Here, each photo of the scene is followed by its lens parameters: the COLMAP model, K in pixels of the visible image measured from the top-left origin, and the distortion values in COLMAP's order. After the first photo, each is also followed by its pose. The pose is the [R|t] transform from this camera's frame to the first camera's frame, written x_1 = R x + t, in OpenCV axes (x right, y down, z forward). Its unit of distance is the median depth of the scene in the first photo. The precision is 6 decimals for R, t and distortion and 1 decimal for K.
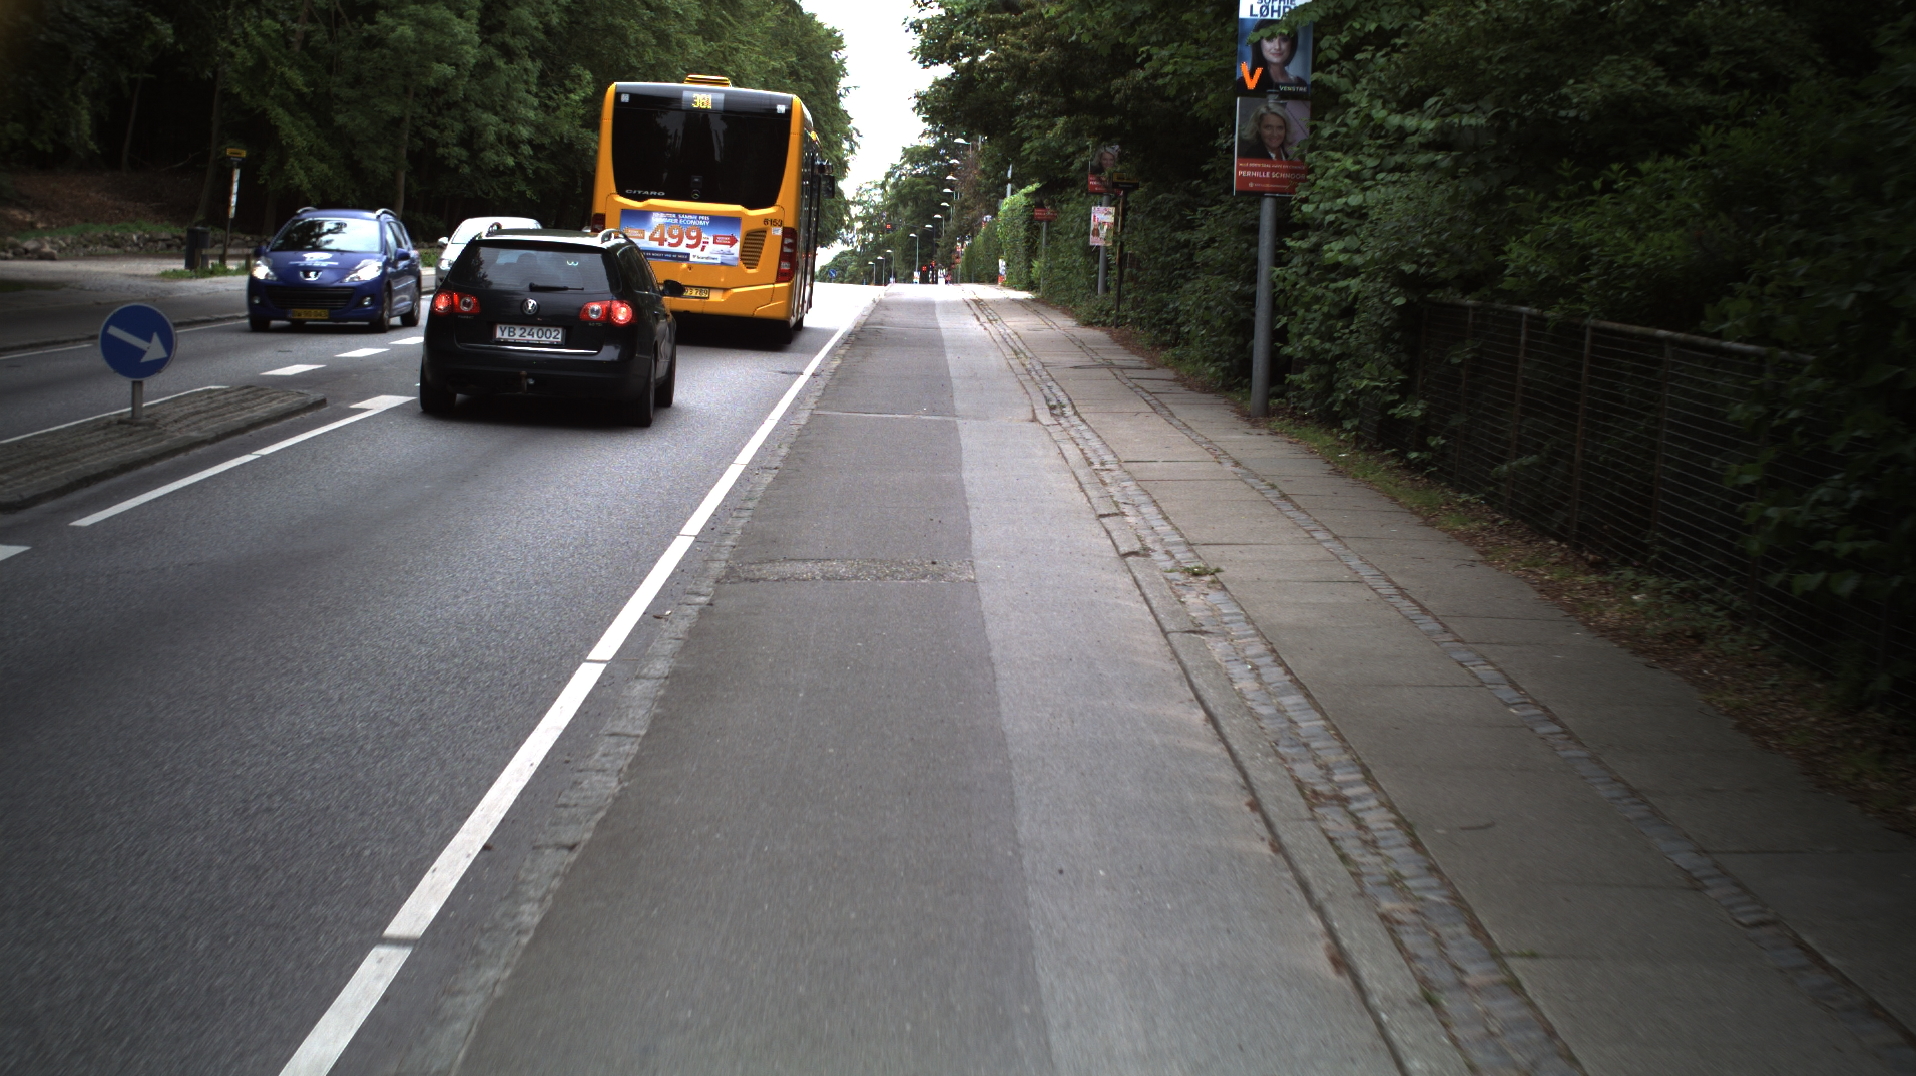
lens RADIAL K [[2754.4, 0, 958.0], [0, 2754.4, 538.0], [0, 0, 1]] dist [-0.117471, -0.438154]
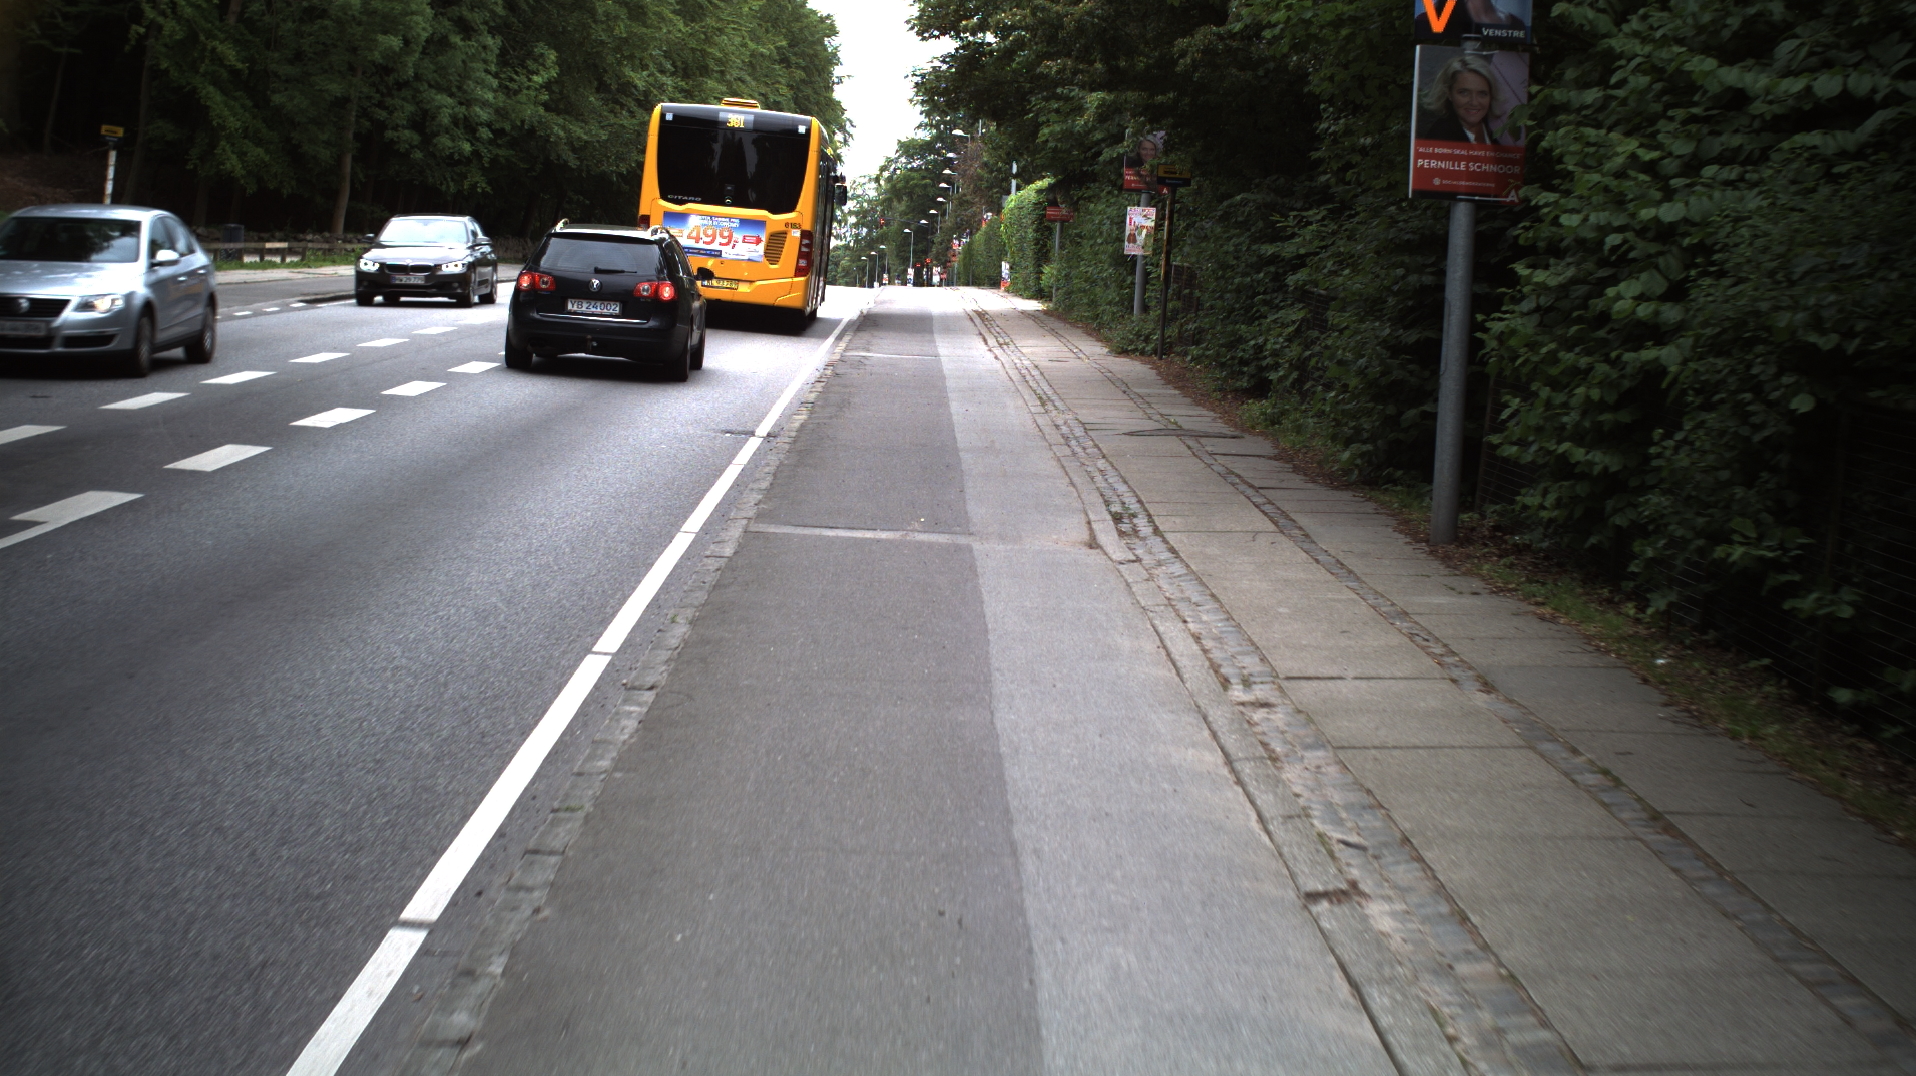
lens RADIAL K [[2392.7, 0, 967.4], [0, 2392.7, 560.0], [0, 0, 1]] dist [-0.114889, -0.059154]
pose [[0.999892, 0.010625, 0.010182, -0.003954], [-0.010924, 0.999497, 0.029785, -0.029570], [-0.009860, -0.029893, 0.999504, 0.235771]]
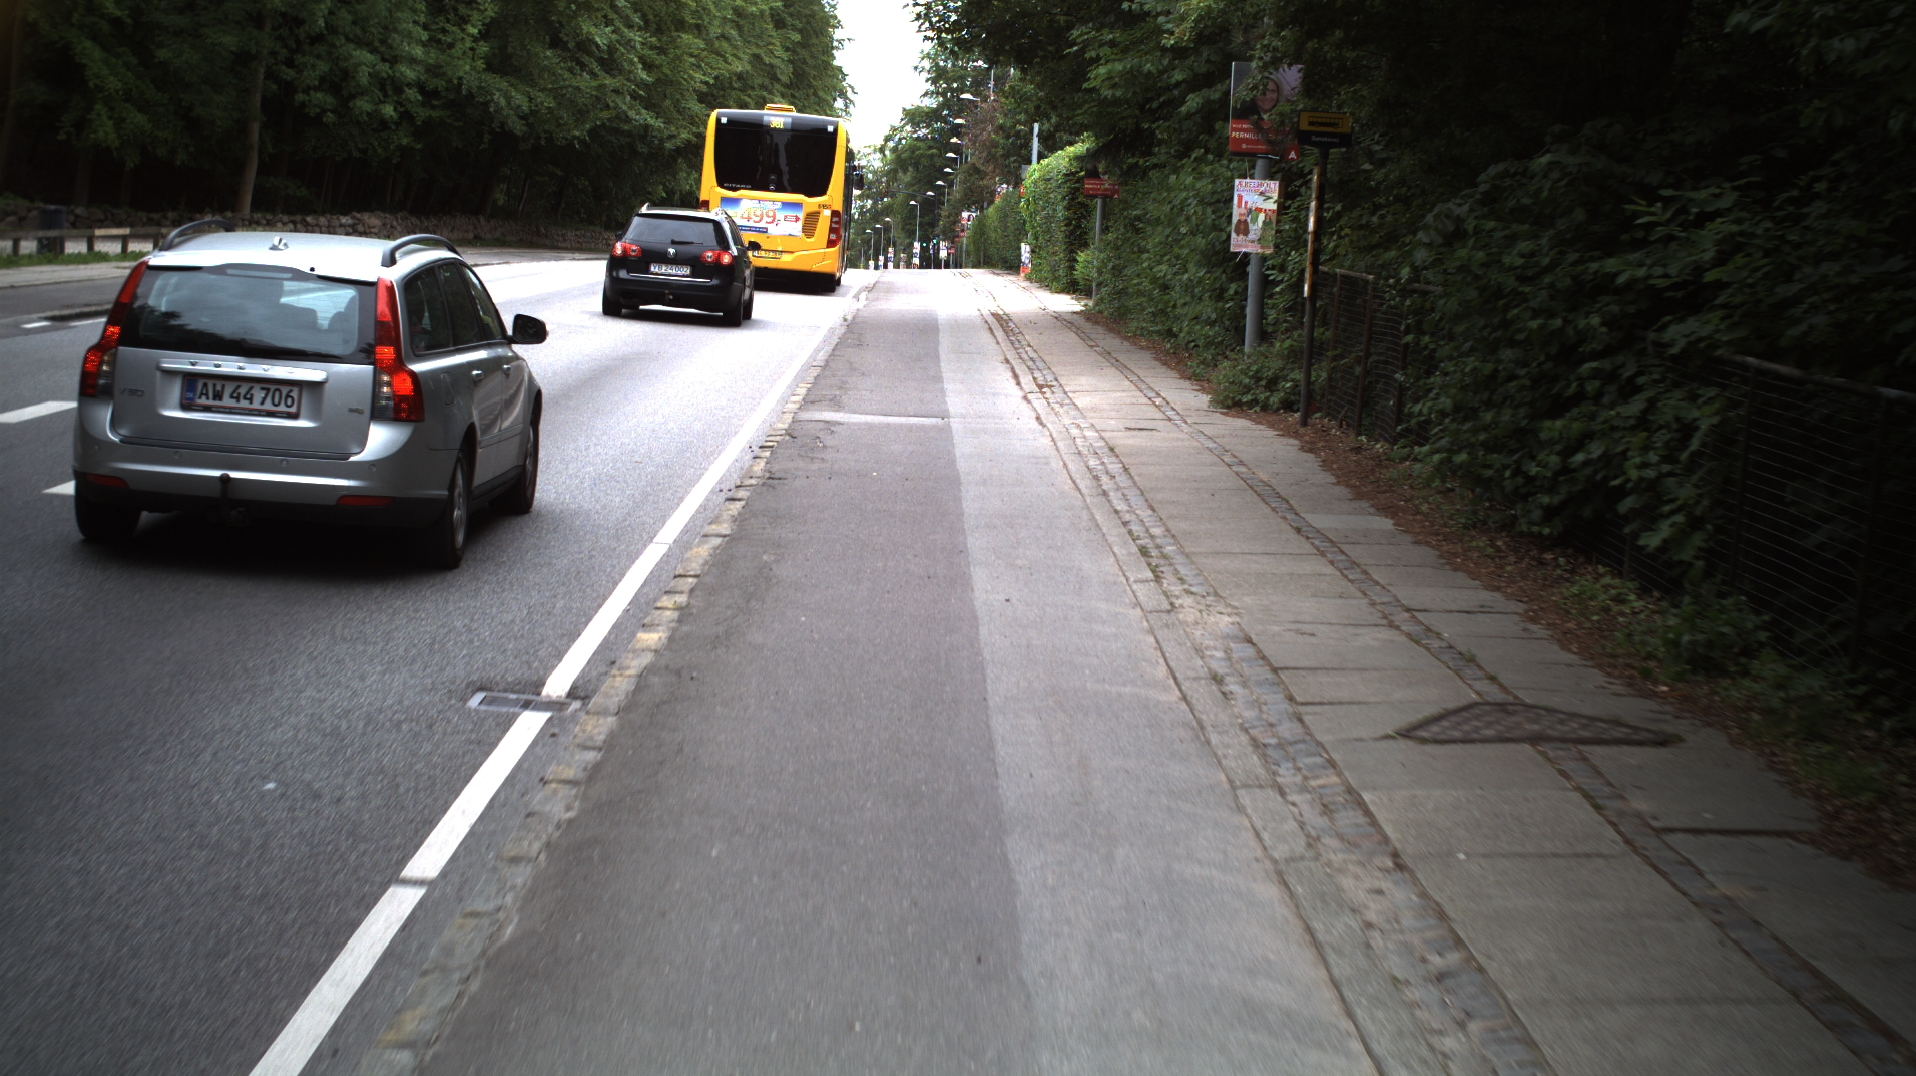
lens RADIAL K [[2002.3, 0, 1002.0], [0, 2002.3, 477.5], [0, 0, 1]] dist [-0.110261, 0.018876]
pose [[0.999662, 0.004785, 0.025553, -0.005007], [-0.005608, 0.999465, 0.032233, -0.060804], [-0.025385, -0.032366, 0.999154, 0.496917]]
